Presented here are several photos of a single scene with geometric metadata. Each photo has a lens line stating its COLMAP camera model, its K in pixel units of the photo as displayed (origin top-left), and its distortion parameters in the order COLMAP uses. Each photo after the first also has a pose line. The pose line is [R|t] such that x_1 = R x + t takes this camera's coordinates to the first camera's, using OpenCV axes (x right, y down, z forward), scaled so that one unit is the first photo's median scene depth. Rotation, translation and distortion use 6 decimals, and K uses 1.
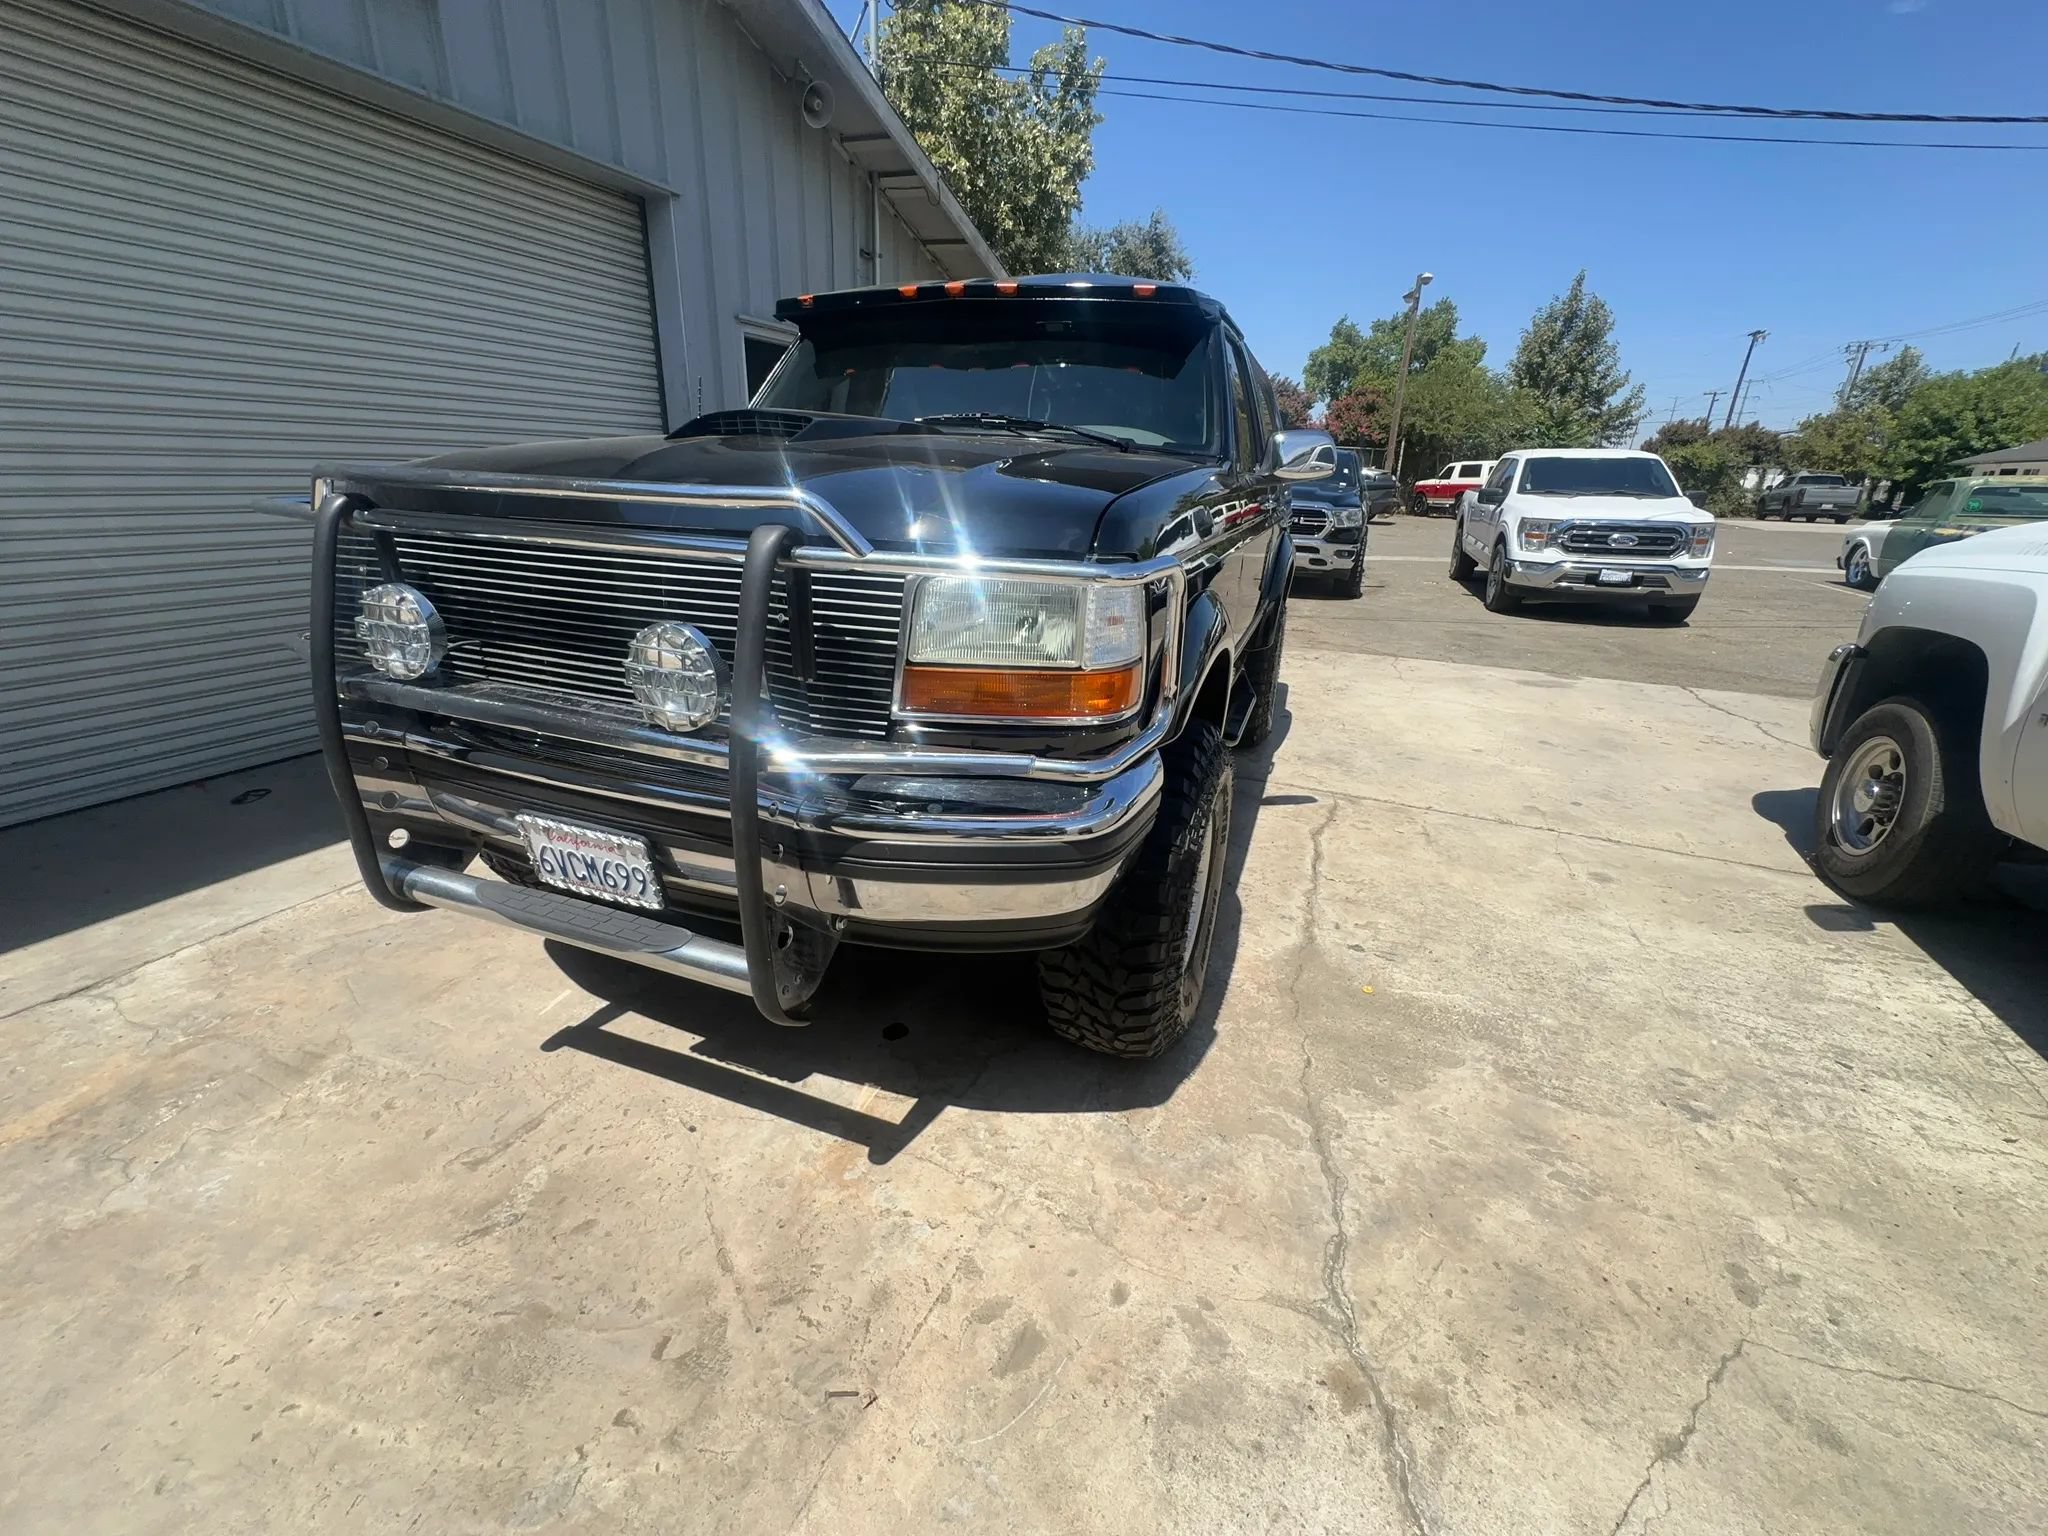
lens RADIAL K [[819.3, 0, 1023.0], [0, 819.3, 766.8], [0, 0, 1]] dist [-0.005852, 0.001196]
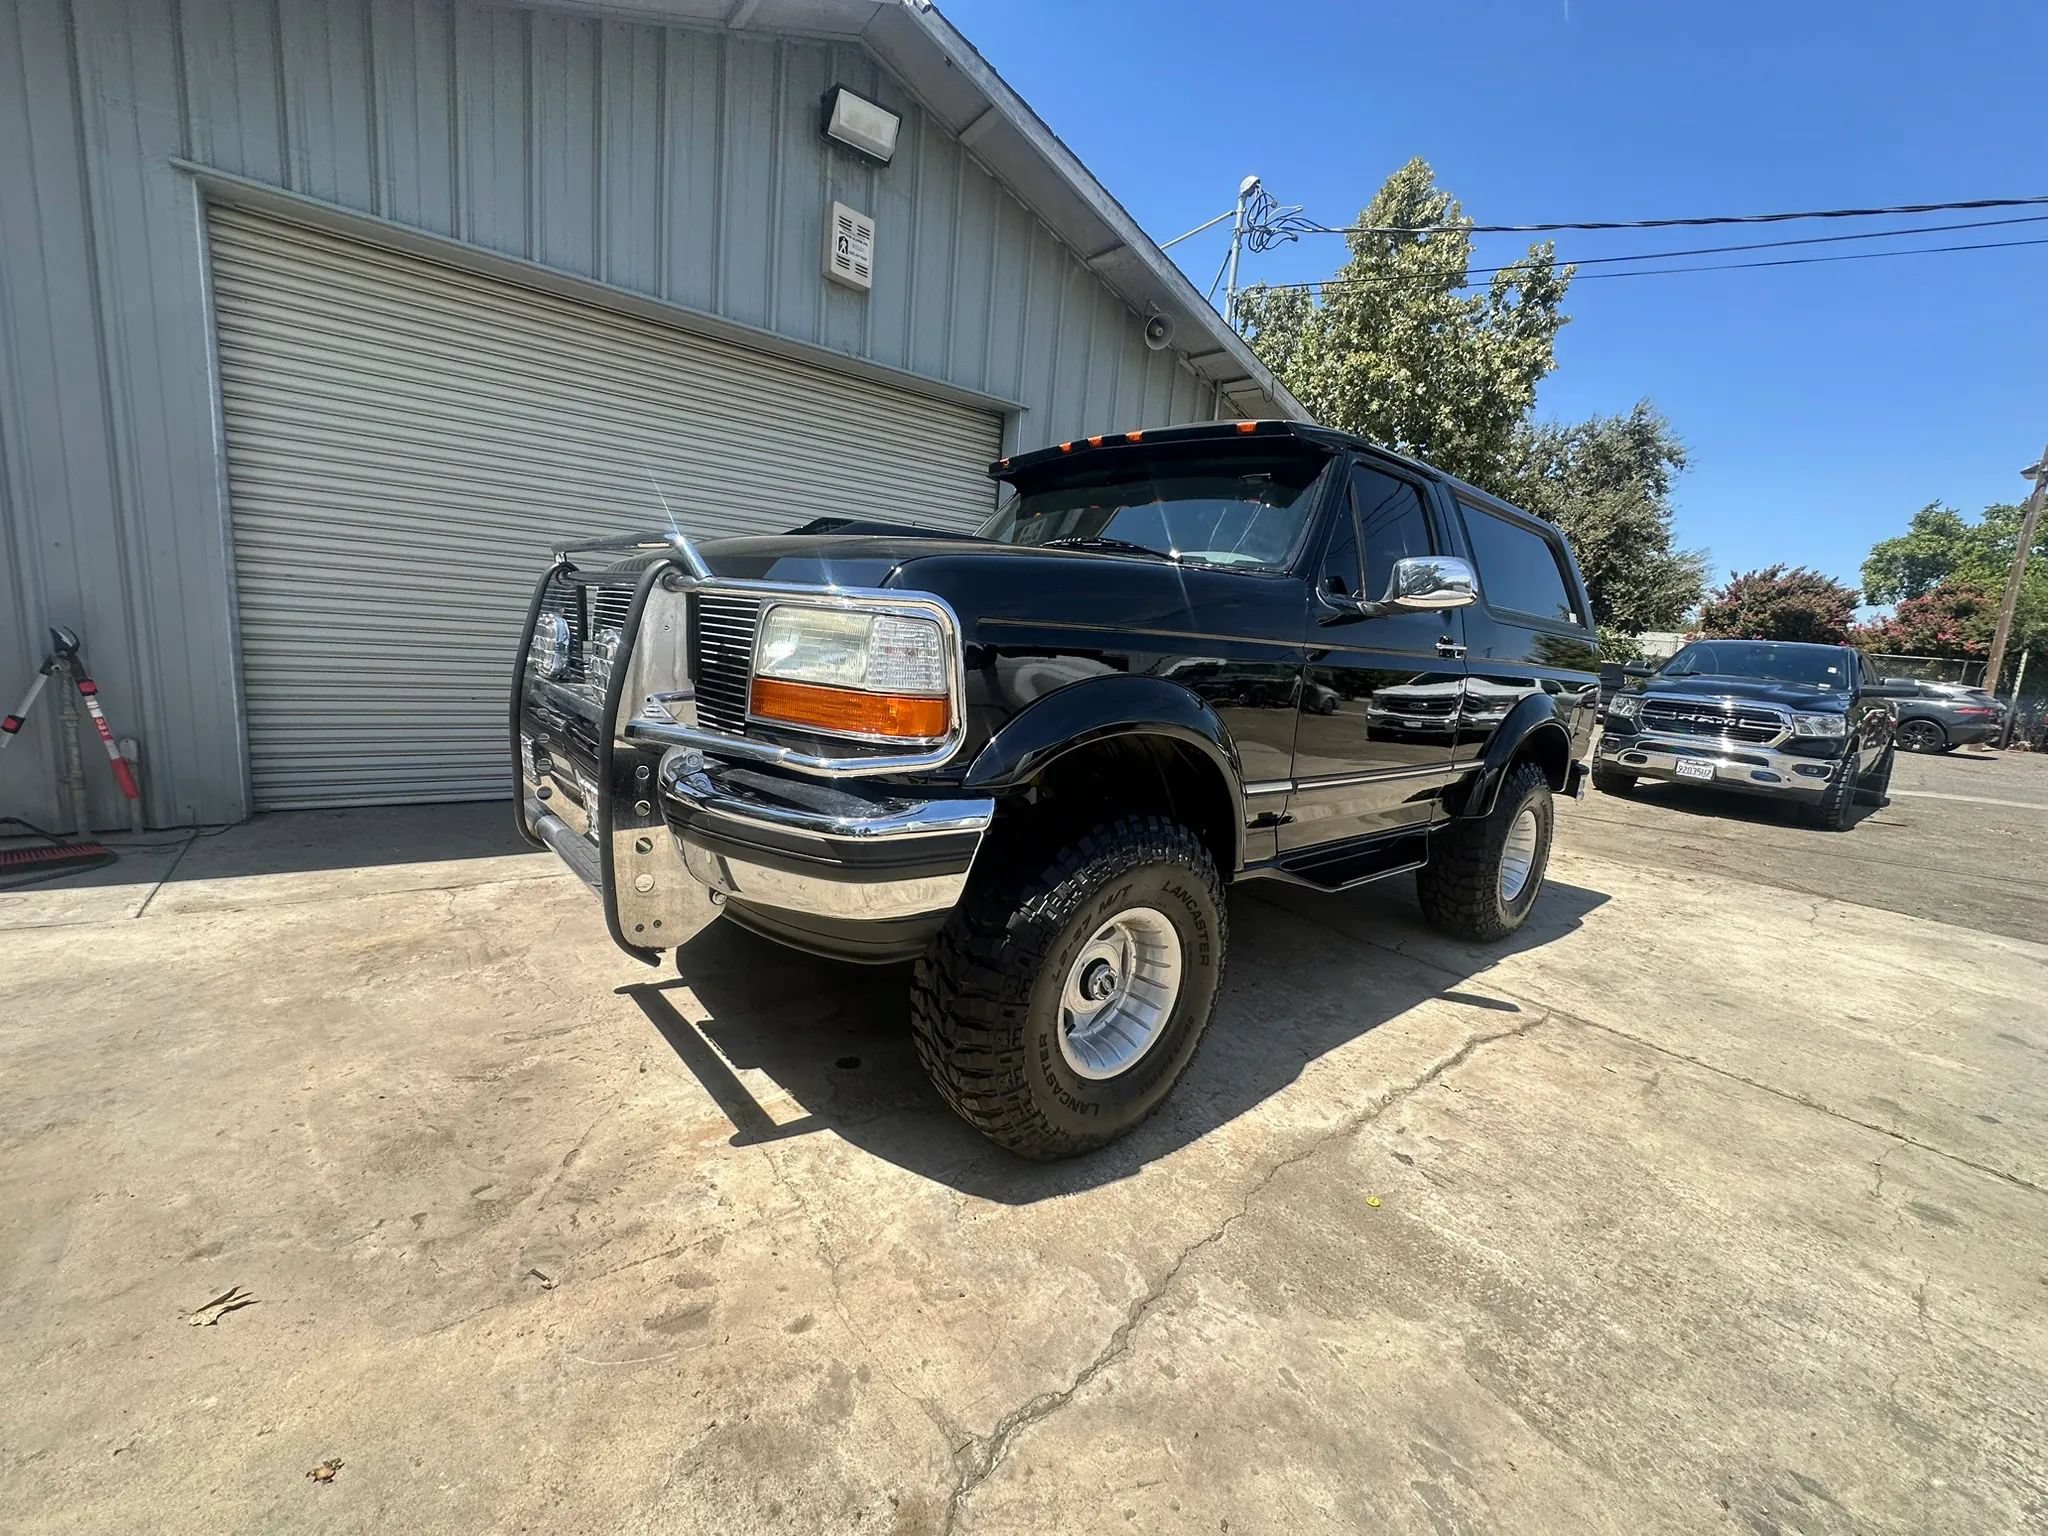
lens RADIAL K [[819.3, 0, 1022.0], [0, 819.3, 766.6], [0, 0, 1]] dist [-0.005852, 0.001196]
pose [[0.875540, 0.114374, -0.469413, 0.405290], [-0.211768, 0.964122, -0.160074, 0.059934], [0.434263, 0.239558, 0.868348, 0.064245]]
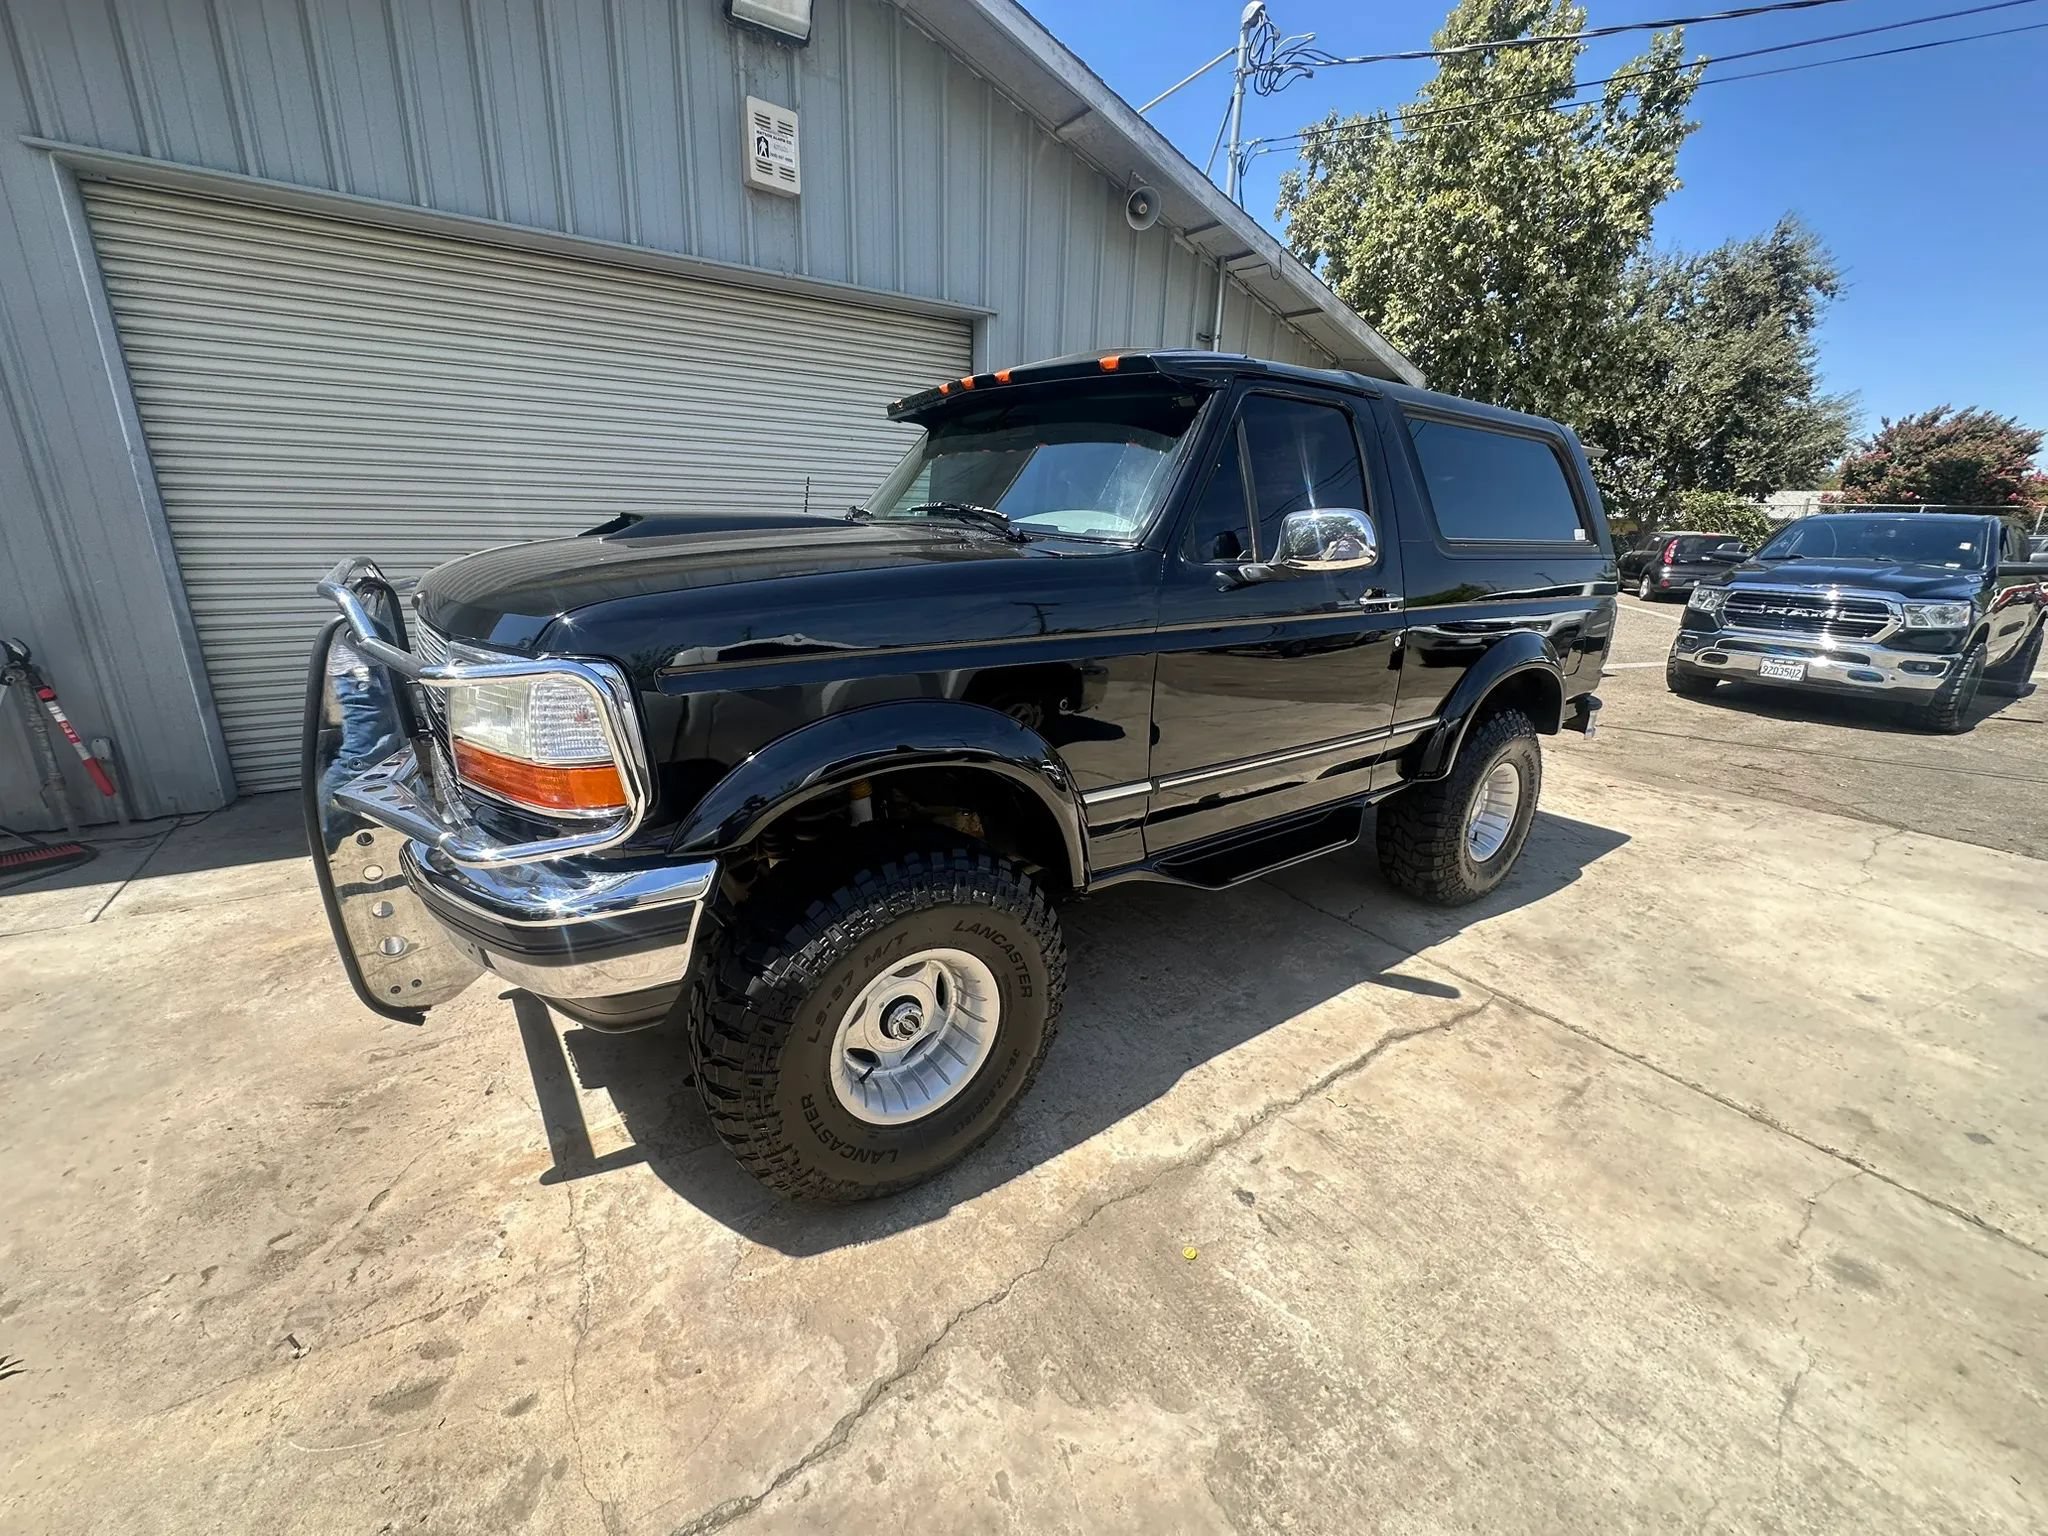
lens RADIAL K [[819.3, 0, 1023.5], [0, 819.3, 766.9], [0, 0, 1]] dist [-0.005852, 0.001196]
pose [[0.833766, 0.144989, -0.532741, 0.567334], [-0.185629, 0.982347, -0.023166, -0.102590], [0.519978, 0.118207, 0.845961, 0.226009]]
